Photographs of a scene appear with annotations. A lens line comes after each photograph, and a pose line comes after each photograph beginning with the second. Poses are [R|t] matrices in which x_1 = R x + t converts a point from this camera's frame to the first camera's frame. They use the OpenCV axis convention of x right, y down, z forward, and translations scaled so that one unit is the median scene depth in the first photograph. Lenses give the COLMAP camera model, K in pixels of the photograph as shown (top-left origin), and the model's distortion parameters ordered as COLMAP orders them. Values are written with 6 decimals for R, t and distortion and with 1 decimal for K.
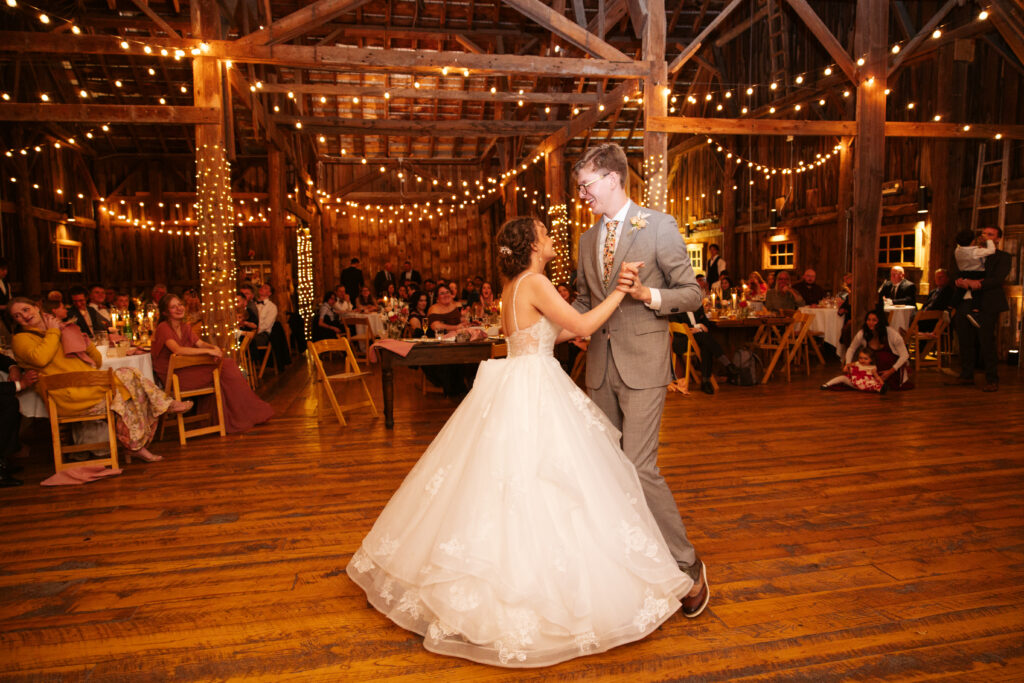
lens RADIAL K [[703.5, 0, 511.6], [0, 703.5, 343.2], [0, 0, 1]] dist [0.000794, -0.000854]
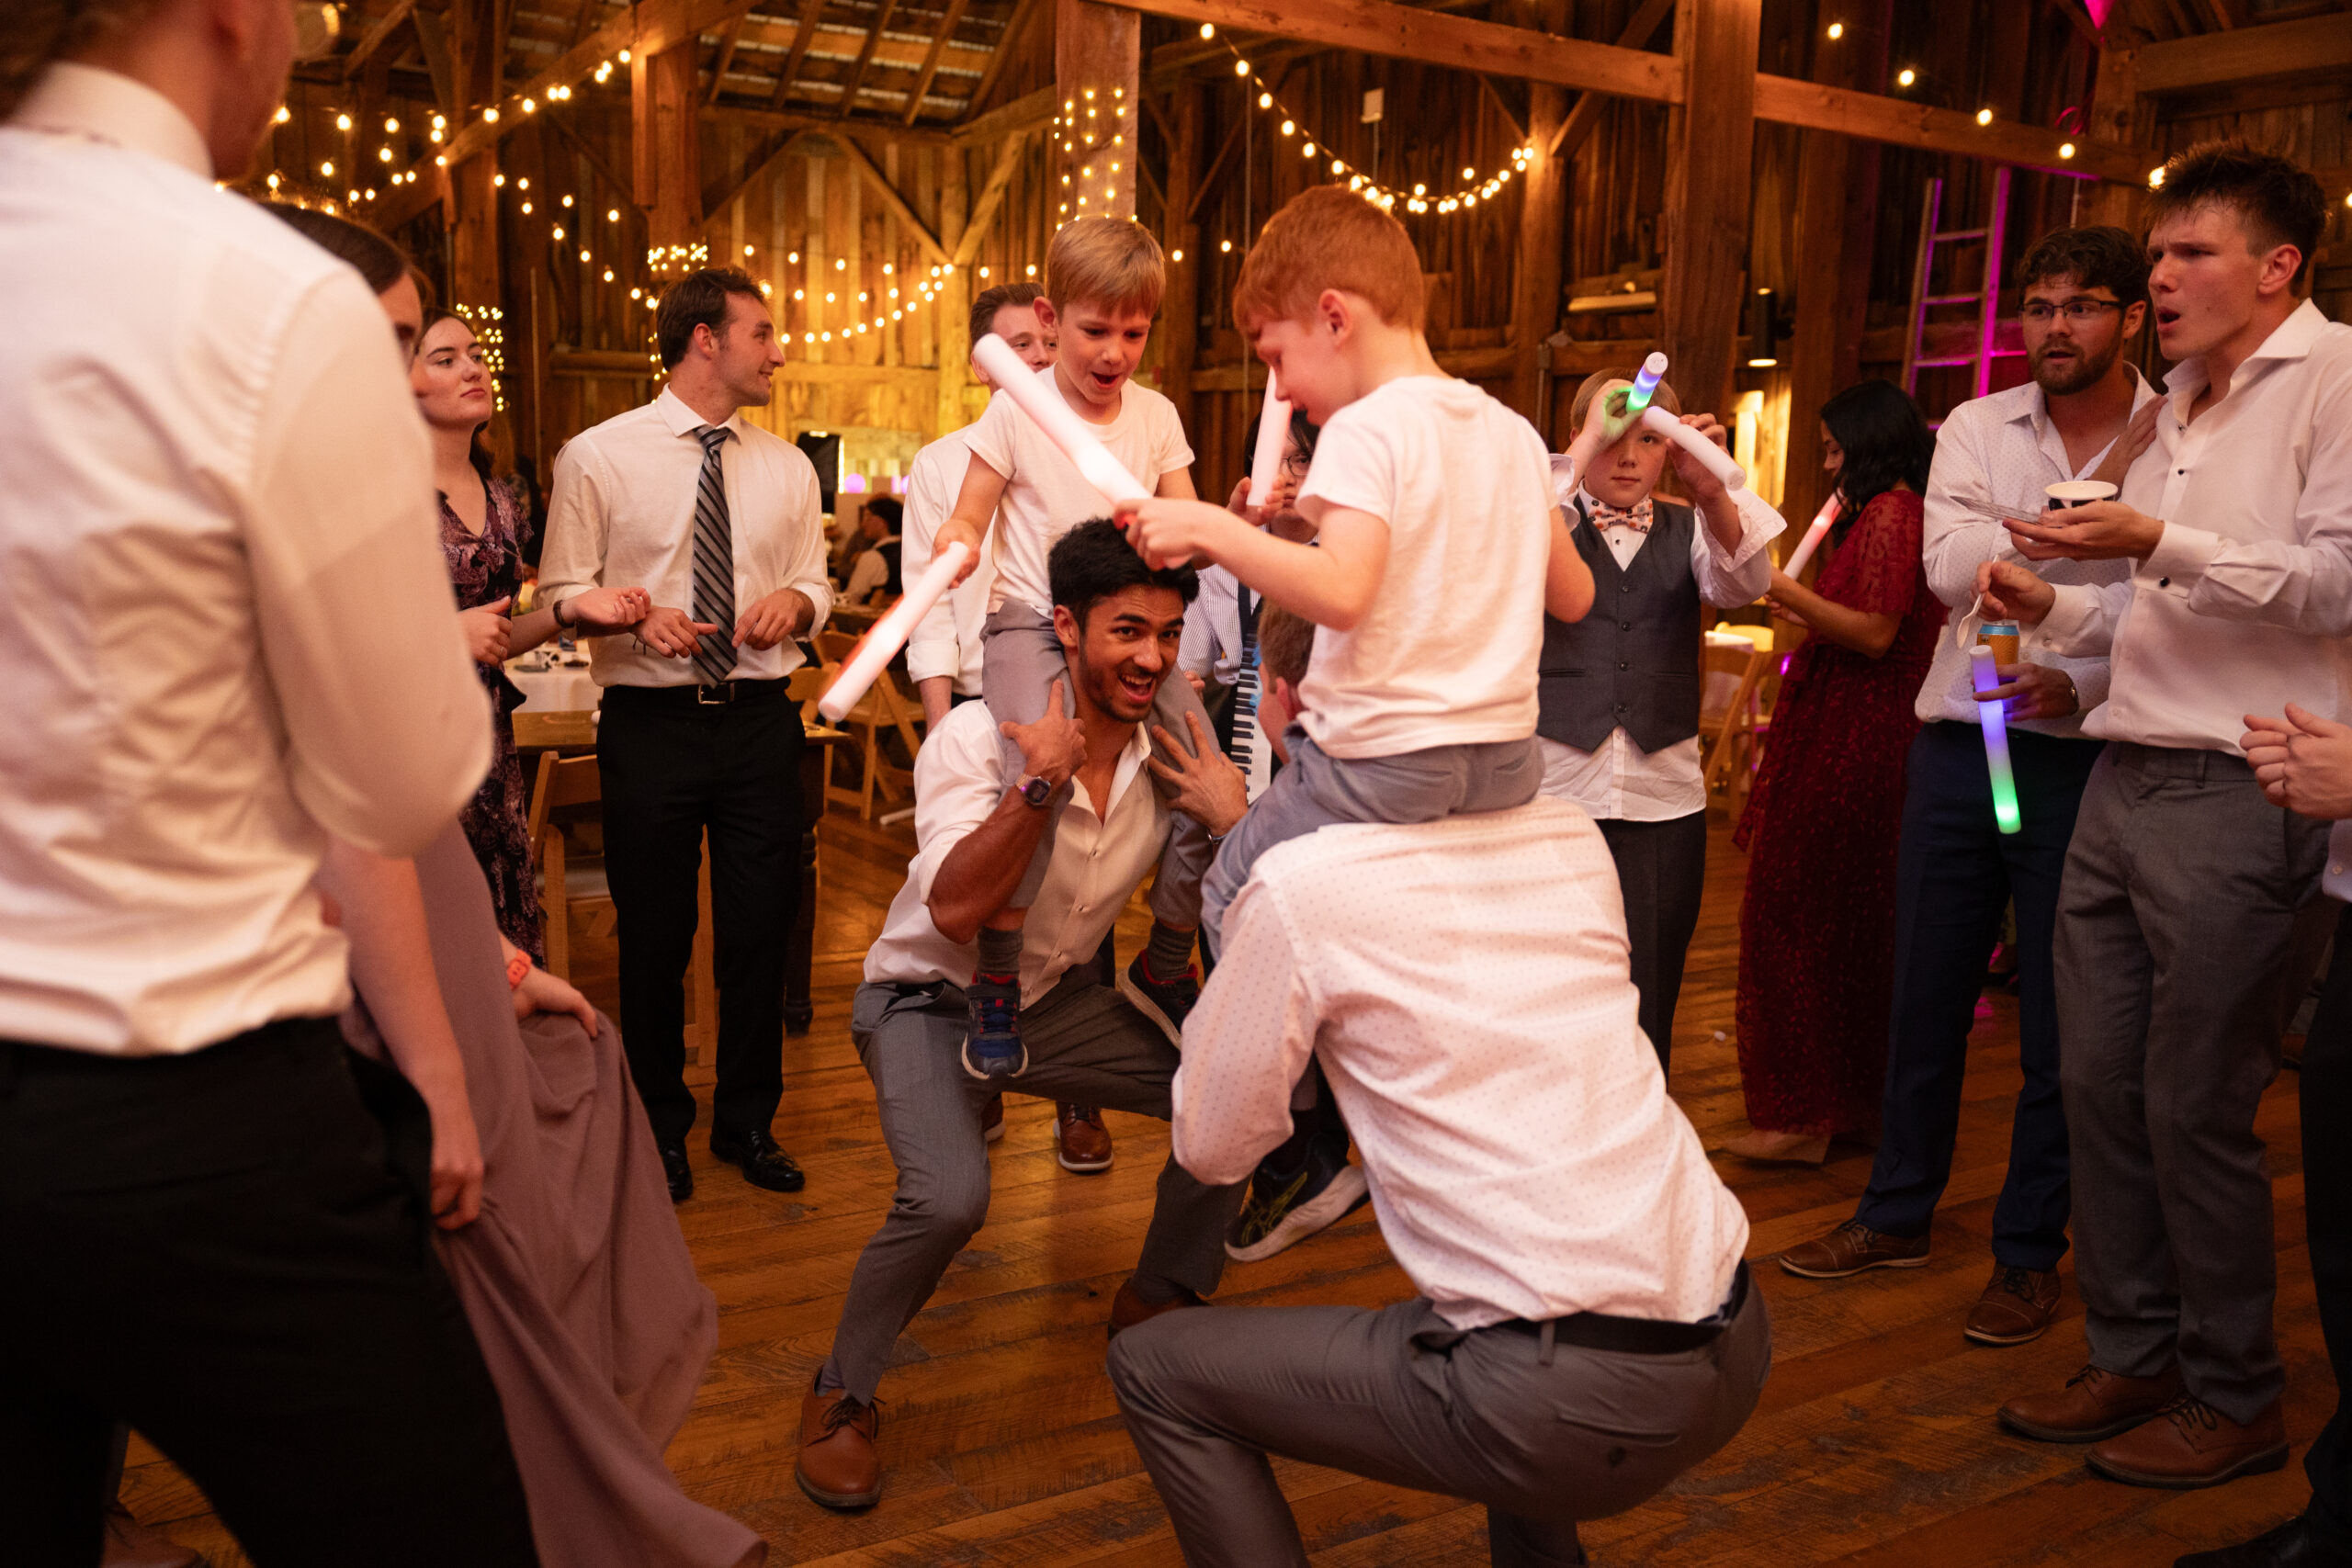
lens RADIAL K [[2048.7, 0, 1178.7], [0, 2048.7, 786.4], [0, 0, 1]] dist [0.009283, 0.001931]
pose [[0.933452, 0.001486, 0.358699, -0.046589], [-0.016404, 0.999122, 0.038551, -0.012153], [-0.358327, -0.041870, 0.932657, 0.148256]]
